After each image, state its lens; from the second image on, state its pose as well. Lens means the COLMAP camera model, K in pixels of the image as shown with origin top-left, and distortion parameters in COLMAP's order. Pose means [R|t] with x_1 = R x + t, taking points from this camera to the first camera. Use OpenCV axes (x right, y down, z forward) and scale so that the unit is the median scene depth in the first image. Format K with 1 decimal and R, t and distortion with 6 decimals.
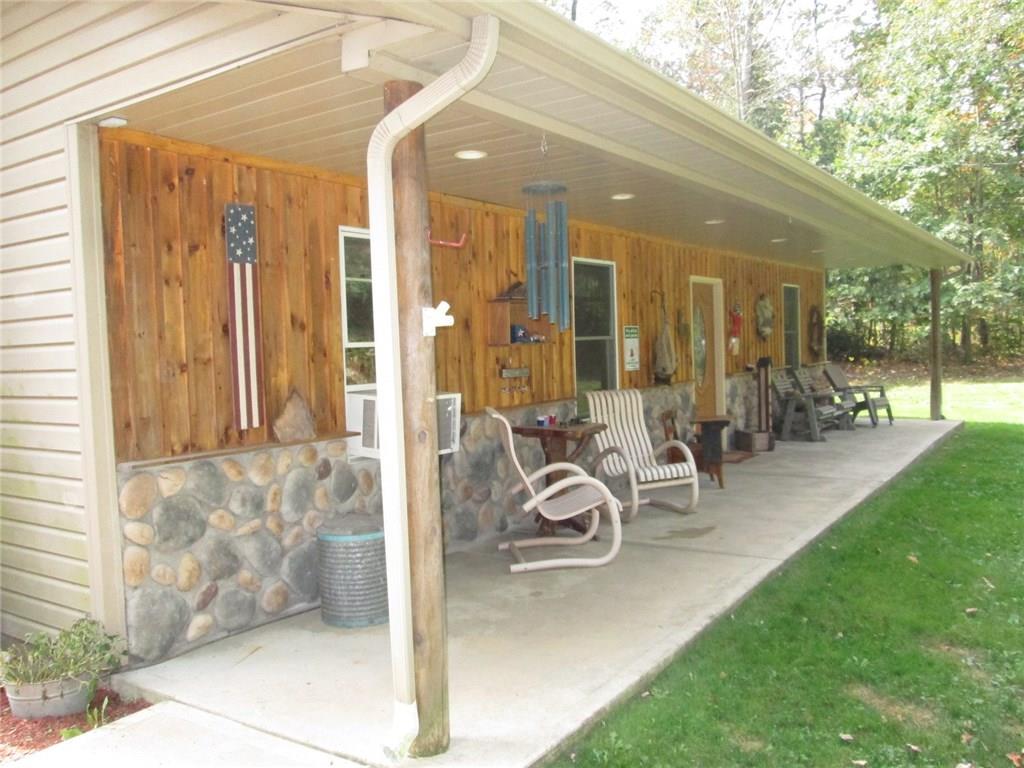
lens RADIAL K [[849.9, 0, 512.0], [0, 849.9, 384.0], [0, 0, 1]] dist [-0.032141, -0.002529]
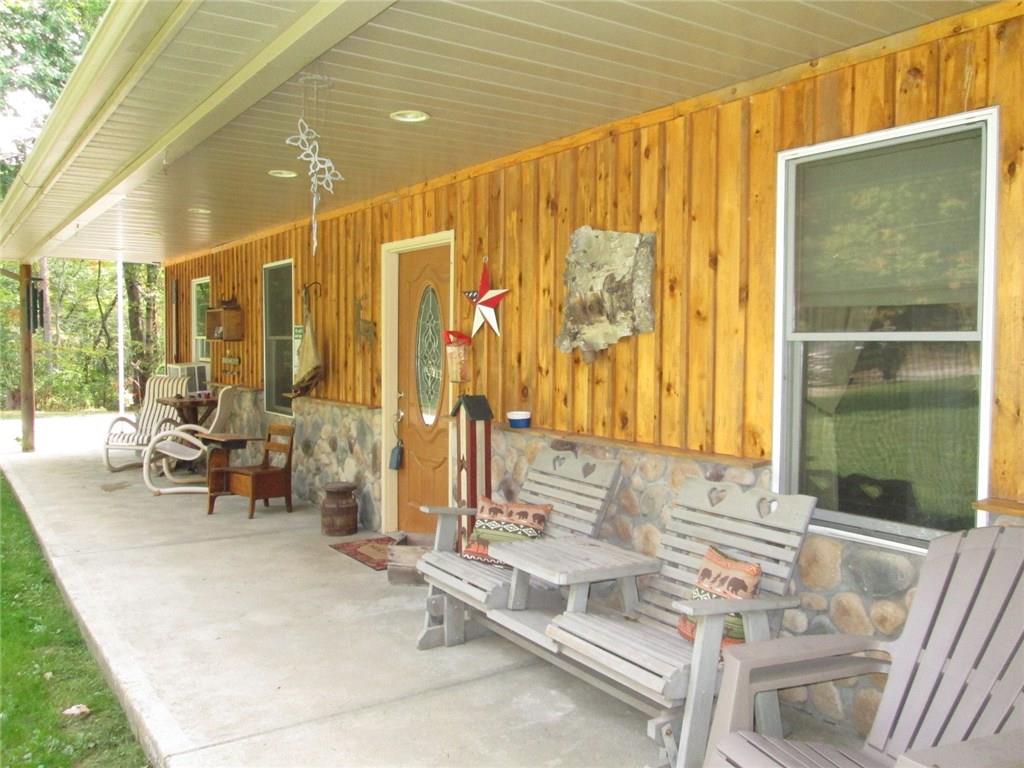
lens RADIAL K [[849.9, 0, 512.0], [0, 849.9, 384.0], [0, 0, 1]] dist [-0.032141, -0.002529]
pose [[-0.368217, 0.086893, -0.925671, 1.000736], [-0.034609, 0.993652, 0.107042, -0.121949], [0.929096, 0.071451, -0.362872, 1.706949]]
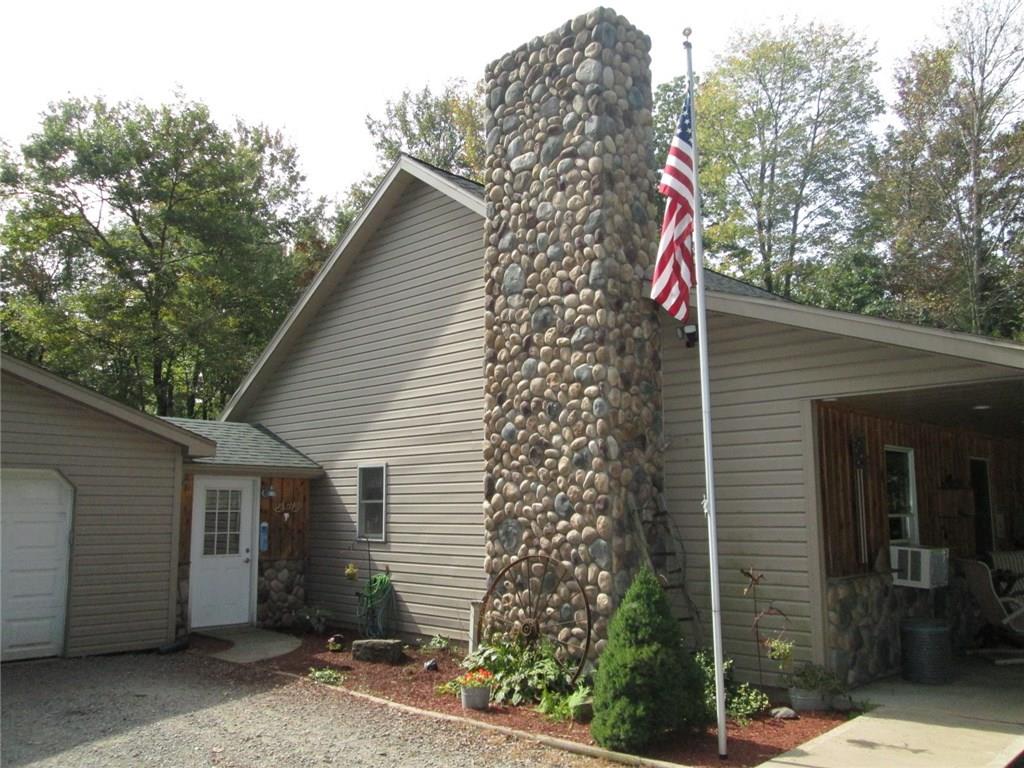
lens RADIAL K [[849.9, 0, 512.0], [0, 849.9, 384.0], [0, 0, 1]] dist [-0.032141, -0.002529]
pose [[0.984442, 0.003075, -0.175683, -0.439735], [-0.036871, 0.981201, -0.189435, 0.028370], [0.171798, 0.192966, 0.966048, -0.531627]]
